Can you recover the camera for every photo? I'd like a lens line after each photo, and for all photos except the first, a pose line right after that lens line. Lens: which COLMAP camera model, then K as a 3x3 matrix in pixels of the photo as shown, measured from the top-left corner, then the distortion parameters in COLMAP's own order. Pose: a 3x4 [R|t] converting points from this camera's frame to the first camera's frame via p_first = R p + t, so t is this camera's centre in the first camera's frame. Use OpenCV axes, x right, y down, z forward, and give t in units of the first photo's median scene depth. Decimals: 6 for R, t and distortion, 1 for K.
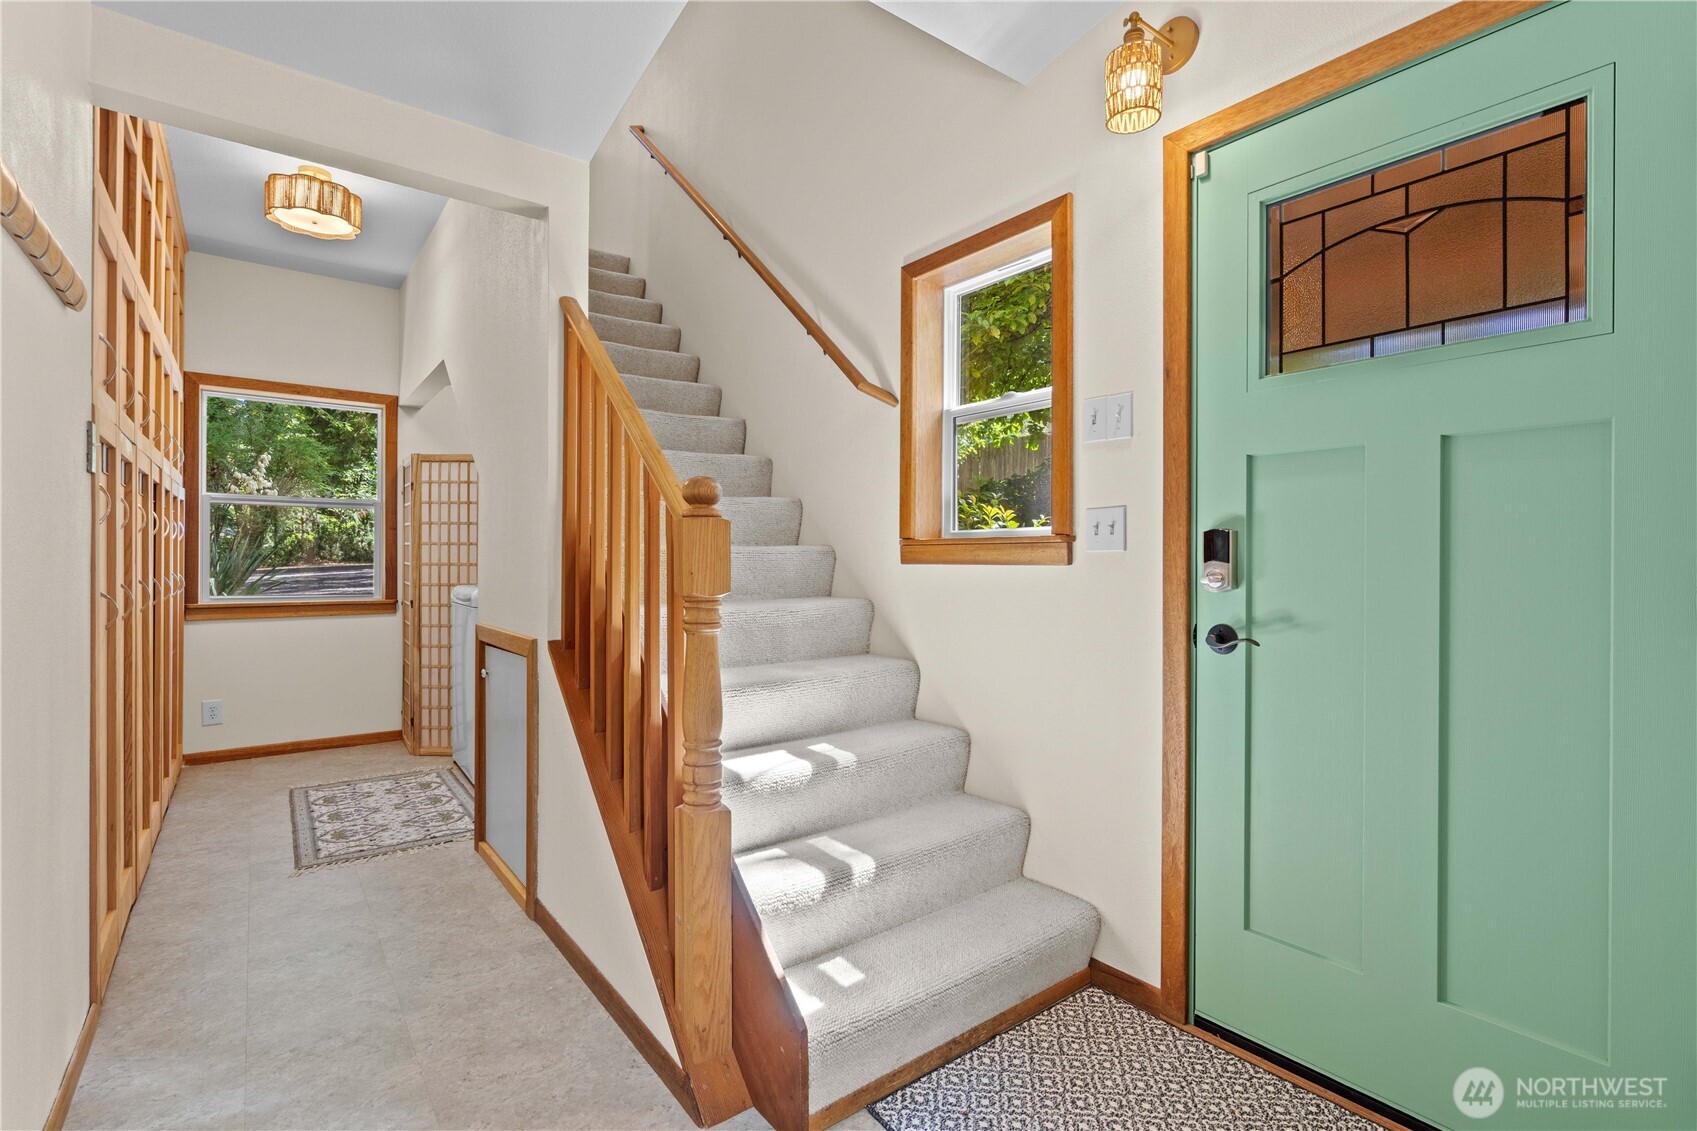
lens RADIAL K [[779.4, 0, 845.1], [0, 779.4, 558.5], [0, 0, 1]] dist [-0.005070, 0.000298]
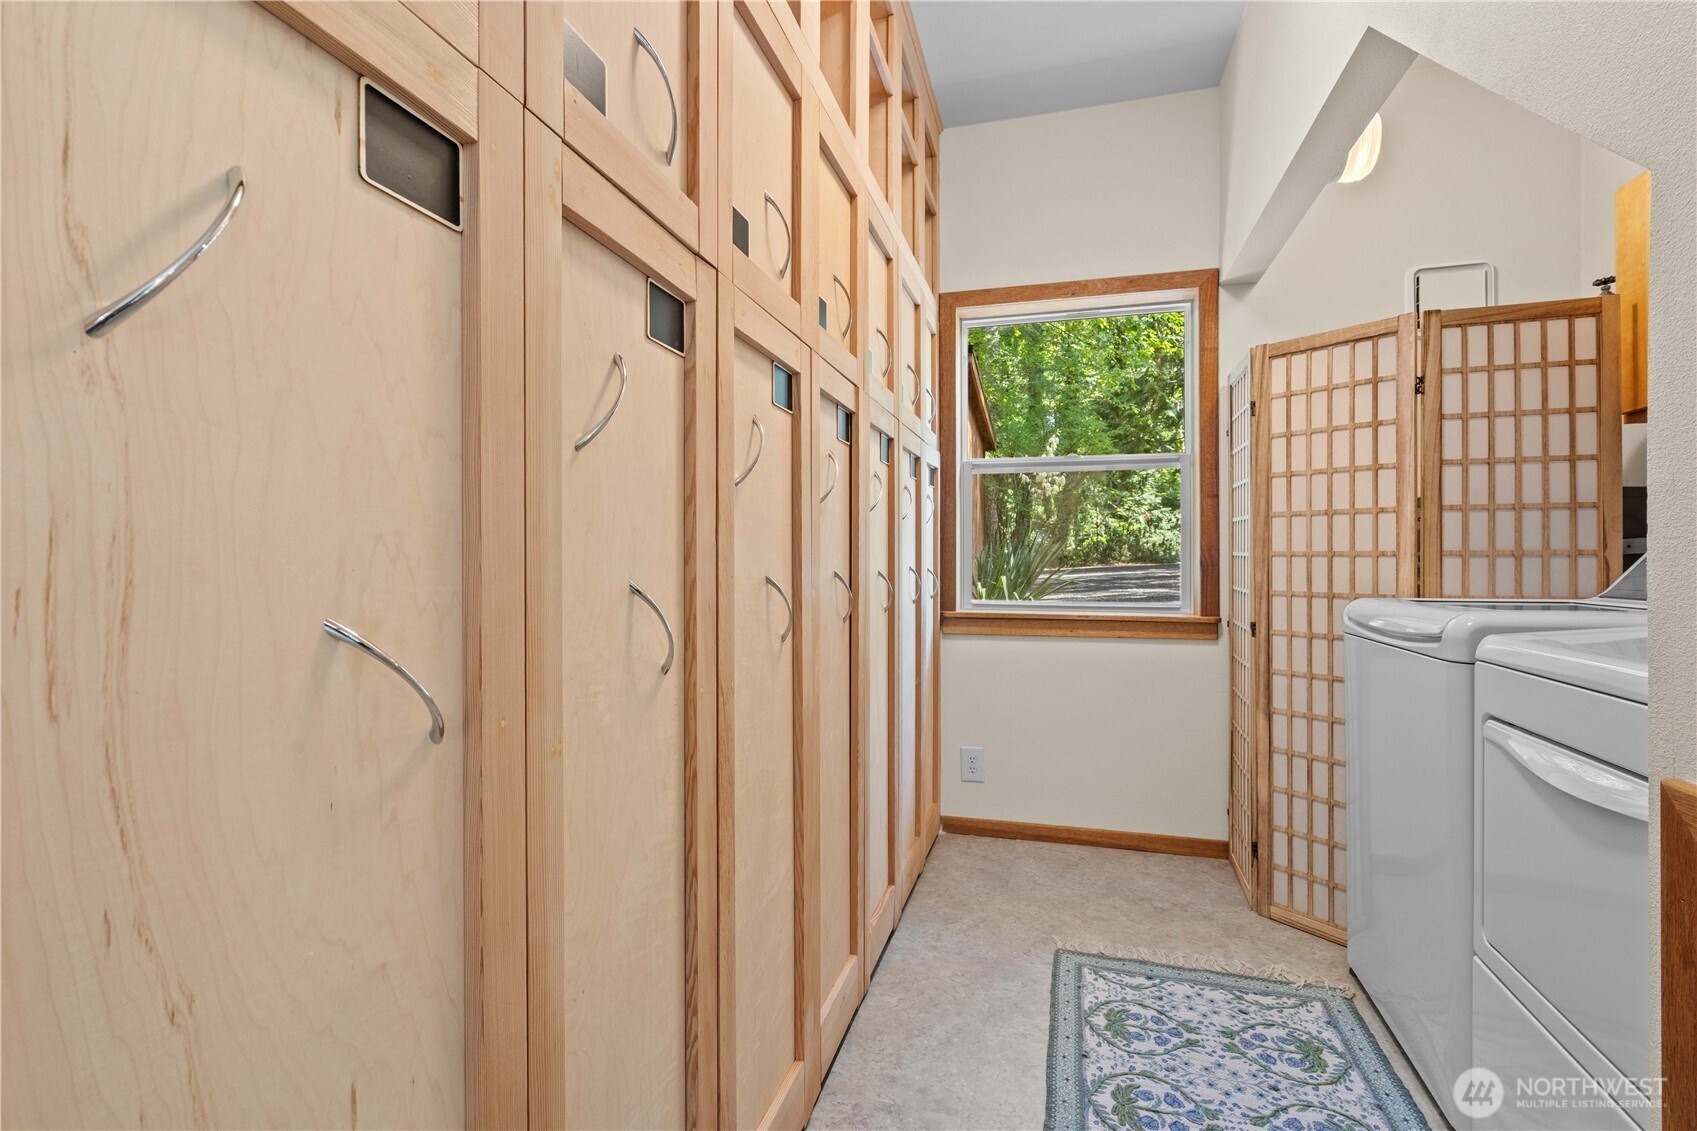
lens RADIAL K [[779.4, 0, 843.0], [0, 779.4, 559.6], [0, 0, 1]] dist [-0.005070, 0.000298]
pose [[0.600451, -0.004839, -0.799647, -0.299038], [0.004428, 0.999986, -0.002726, 0.010862], [0.799649, -0.001904, 0.600464, 0.455062]]
